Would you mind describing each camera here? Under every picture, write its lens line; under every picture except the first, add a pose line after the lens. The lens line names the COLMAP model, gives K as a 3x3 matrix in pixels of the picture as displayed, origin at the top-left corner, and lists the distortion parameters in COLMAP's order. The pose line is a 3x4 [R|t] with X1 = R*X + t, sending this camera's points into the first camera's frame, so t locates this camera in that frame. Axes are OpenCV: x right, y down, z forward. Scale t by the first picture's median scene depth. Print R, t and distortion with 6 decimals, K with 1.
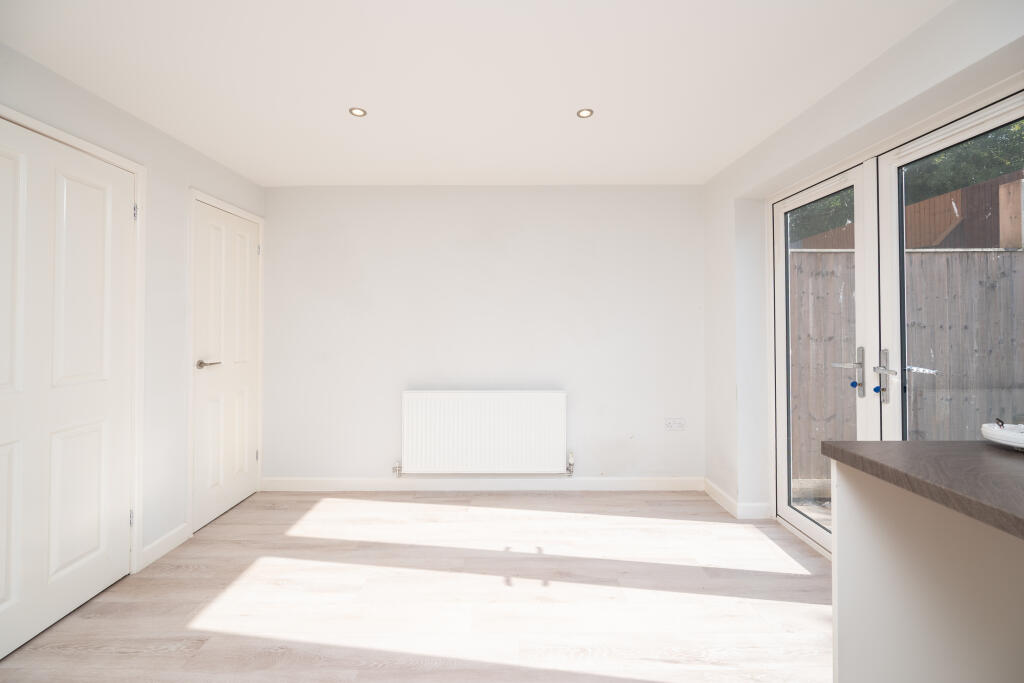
lens RADIAL K [[414.7, 0, 512.4], [0, 414.7, 322.1], [0, 0, 1]] dist [-0.000802, -0.000232]
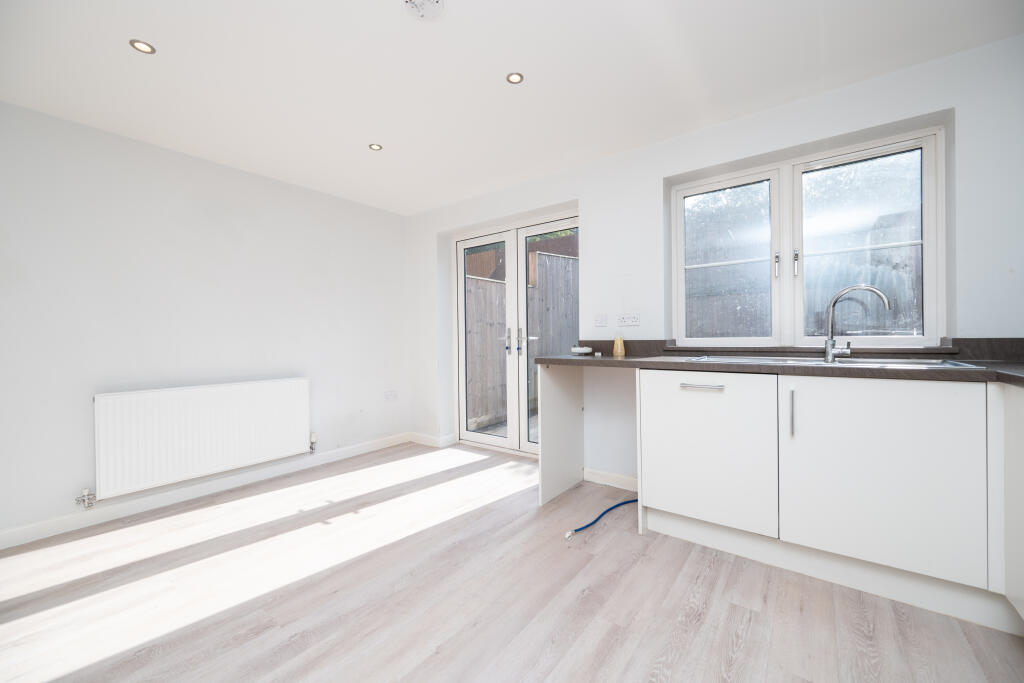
lens RADIAL K [[402.4, 0, 507.9], [0, 402.4, 350.3], [0, 0, 1]] dist [-0.000031, -0.000041]
pose [[0.611214, -0.030136, 0.790892, -0.522104], [0.010180, 0.999492, 0.030217, 0.089332], [-0.791400, -0.010418, 0.611210, -0.100920]]
